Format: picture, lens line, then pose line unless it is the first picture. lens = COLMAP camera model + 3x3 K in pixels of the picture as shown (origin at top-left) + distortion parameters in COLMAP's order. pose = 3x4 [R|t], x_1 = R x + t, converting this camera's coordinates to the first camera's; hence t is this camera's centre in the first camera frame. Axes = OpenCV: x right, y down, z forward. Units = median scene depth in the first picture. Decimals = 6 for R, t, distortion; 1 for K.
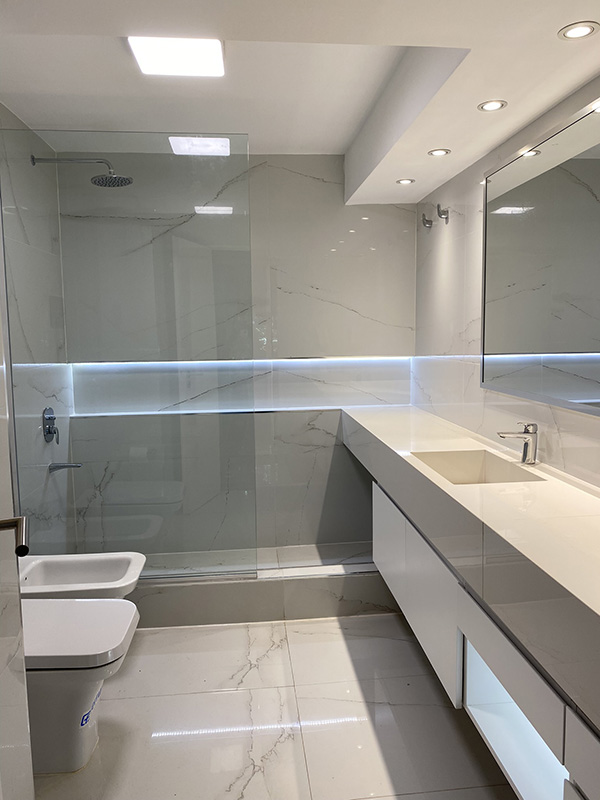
lens RADIAL K [[603.3, 0, 300.0], [0, 603.3, 400.0], [0, 0, 1]] dist [-0.112274, -0.004322]
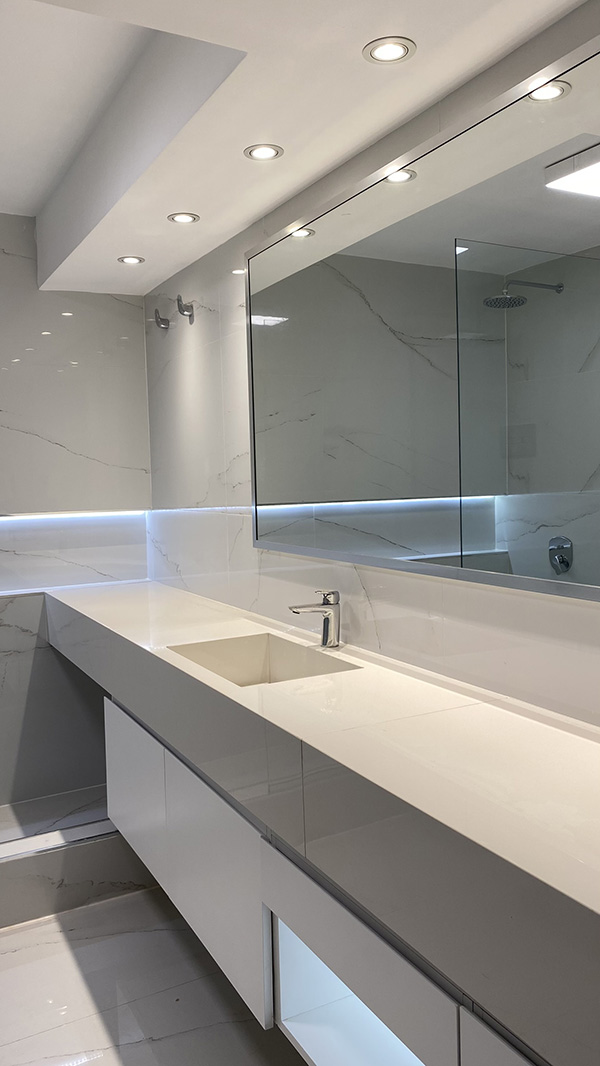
lens RADIAL K [[763.1, 0, 300.0], [0, 763.1, 533.0], [0, 0, 1]] dist [-0.001337, -0.058618]
pose [[0.907767, -0.033633, 0.418124, -0.028317], [0.059963, 0.996948, -0.049989, 0.009936], [-0.415167, 0.070451, 0.907013, 0.123997]]
